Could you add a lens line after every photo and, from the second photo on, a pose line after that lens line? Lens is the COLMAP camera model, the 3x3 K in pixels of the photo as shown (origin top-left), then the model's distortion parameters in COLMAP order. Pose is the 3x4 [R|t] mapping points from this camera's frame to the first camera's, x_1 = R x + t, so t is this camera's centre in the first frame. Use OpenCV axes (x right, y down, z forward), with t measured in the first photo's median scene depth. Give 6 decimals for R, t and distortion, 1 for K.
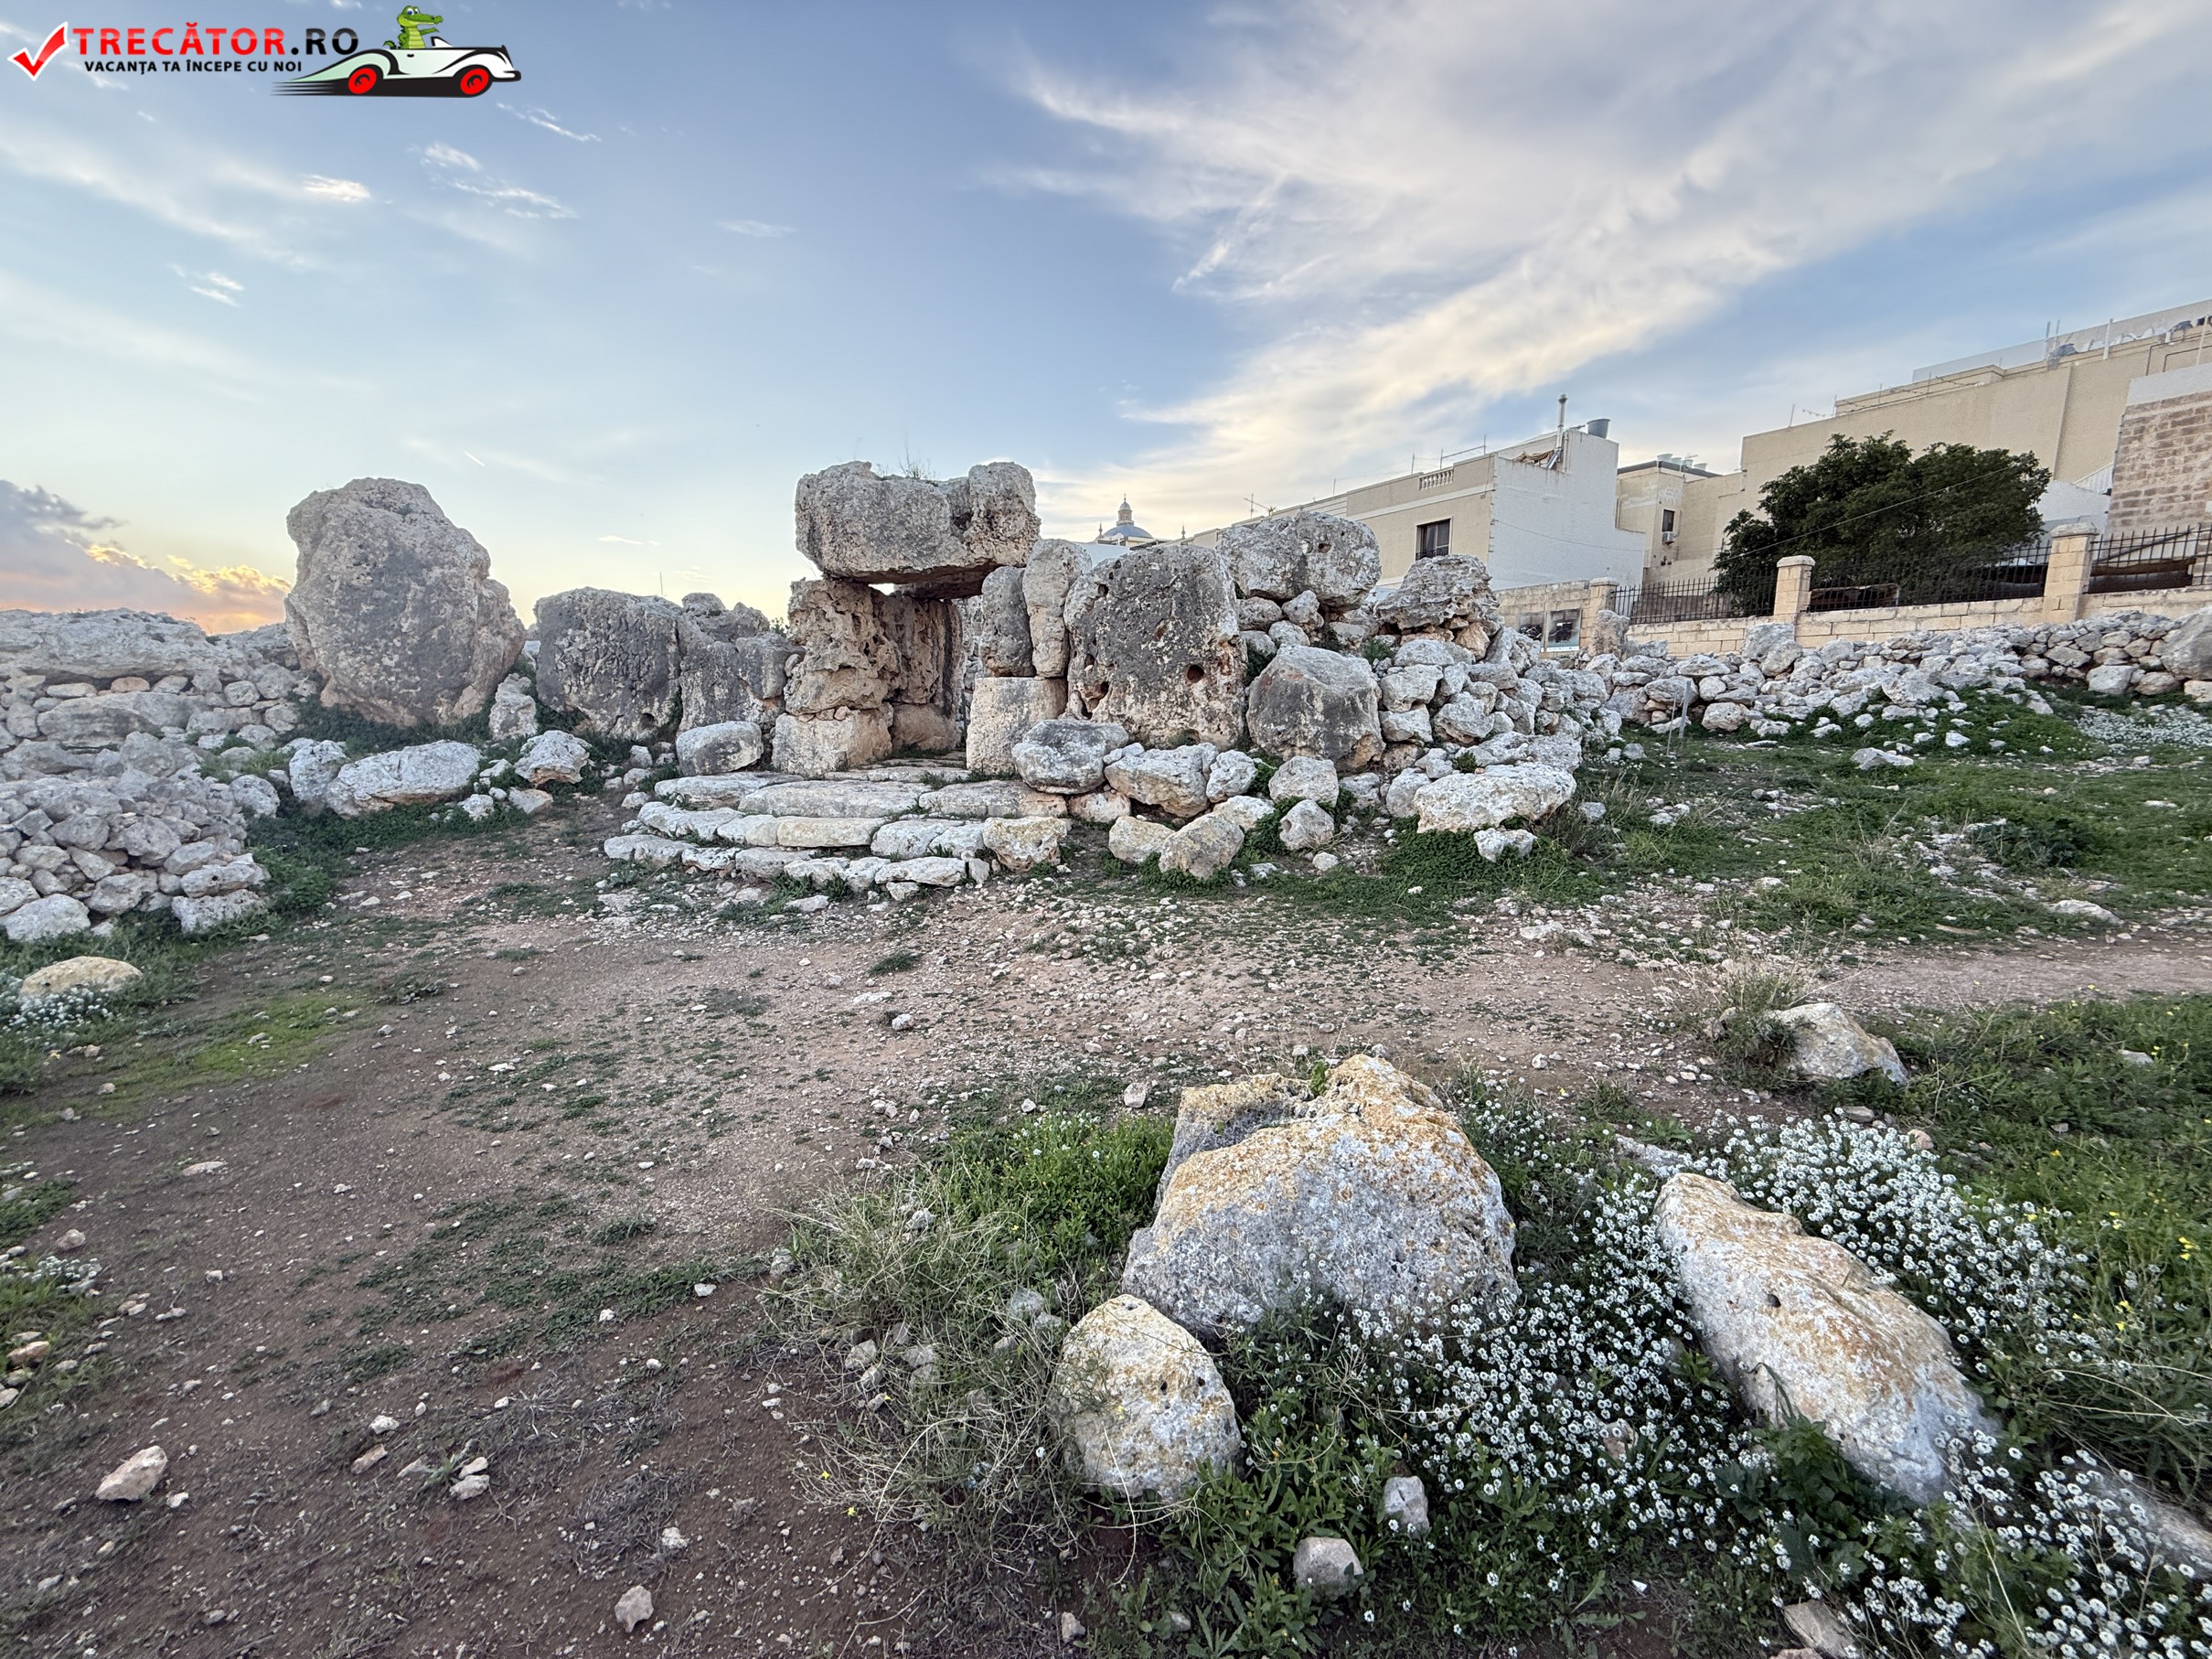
lens RADIAL K [[875.6, 0, 1103.2], [0, 875.6, 825.2], [0, 0, 1]] dist [-0.000310, 0.000221]
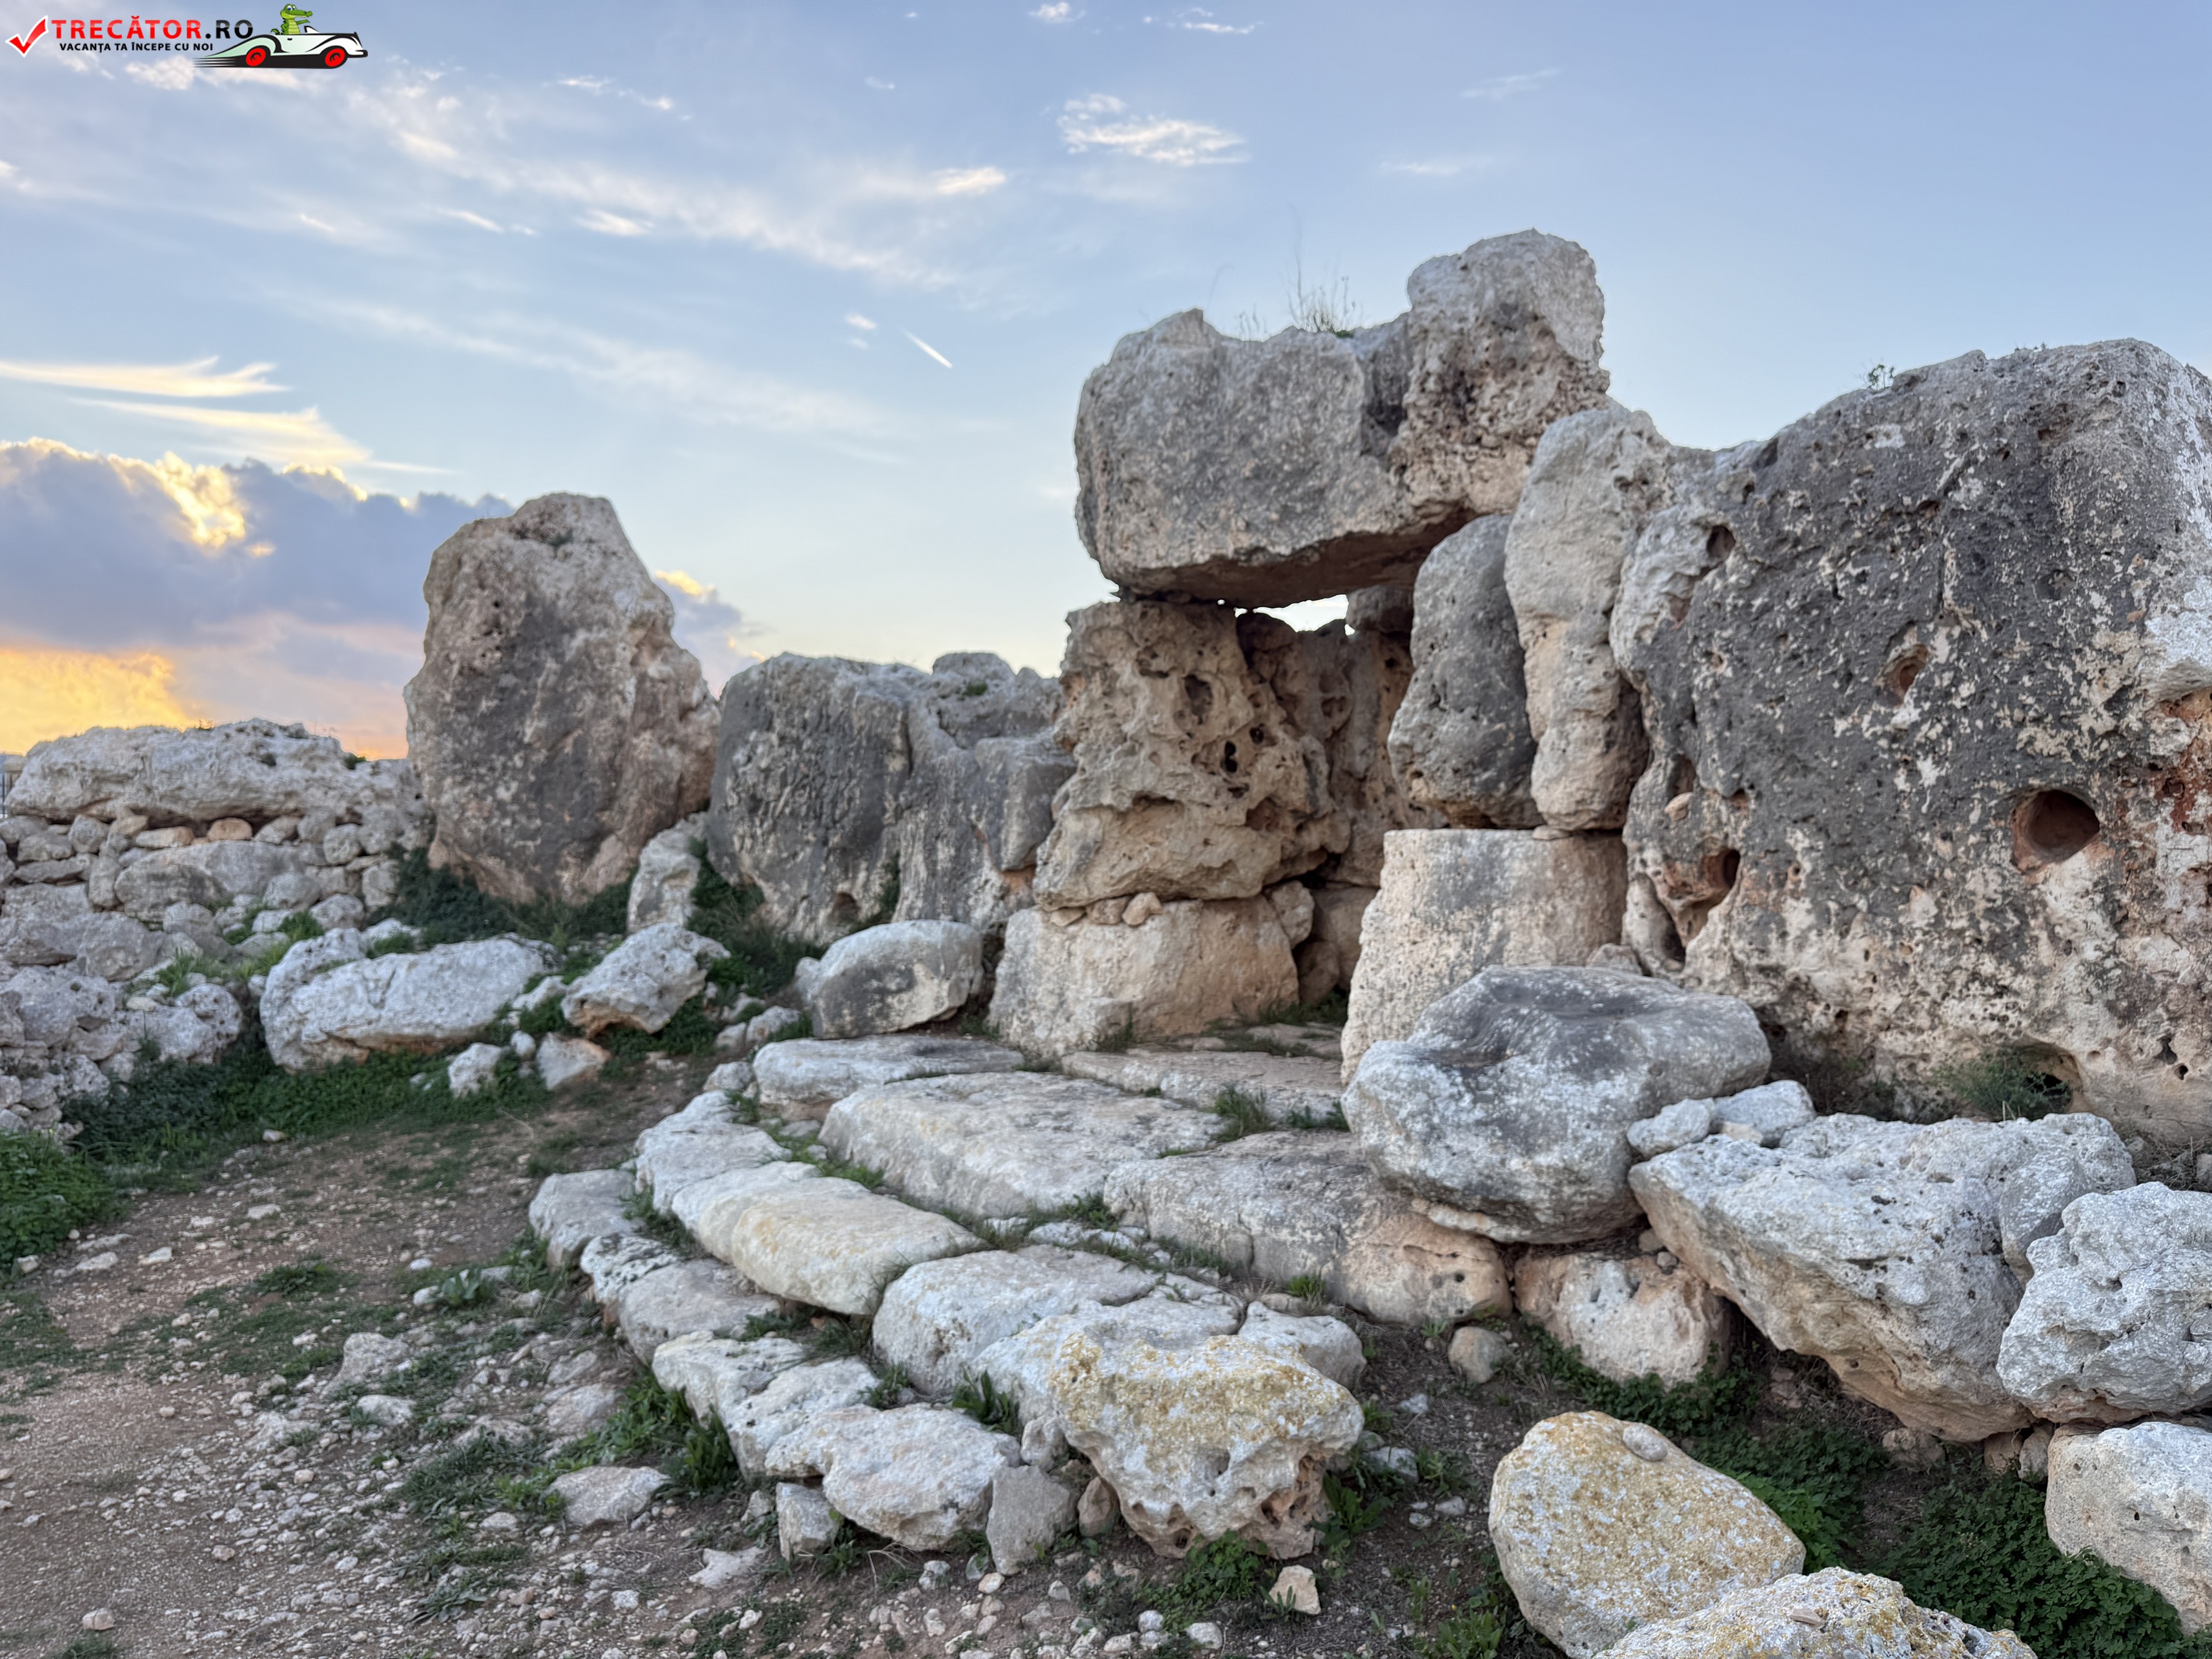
lens RADIAL K [[1552.1, 0, 1116.9], [0, 1552.1, 837.1], [0, 0, 1]] dist [0.052814, -0.058112]
pose [[0.812881, 0.010258, -0.582339, 0.128276], [-0.096813, 0.988315, -0.117731, -0.079187], [0.574327, 0.152079, 0.804376, 0.423704]]
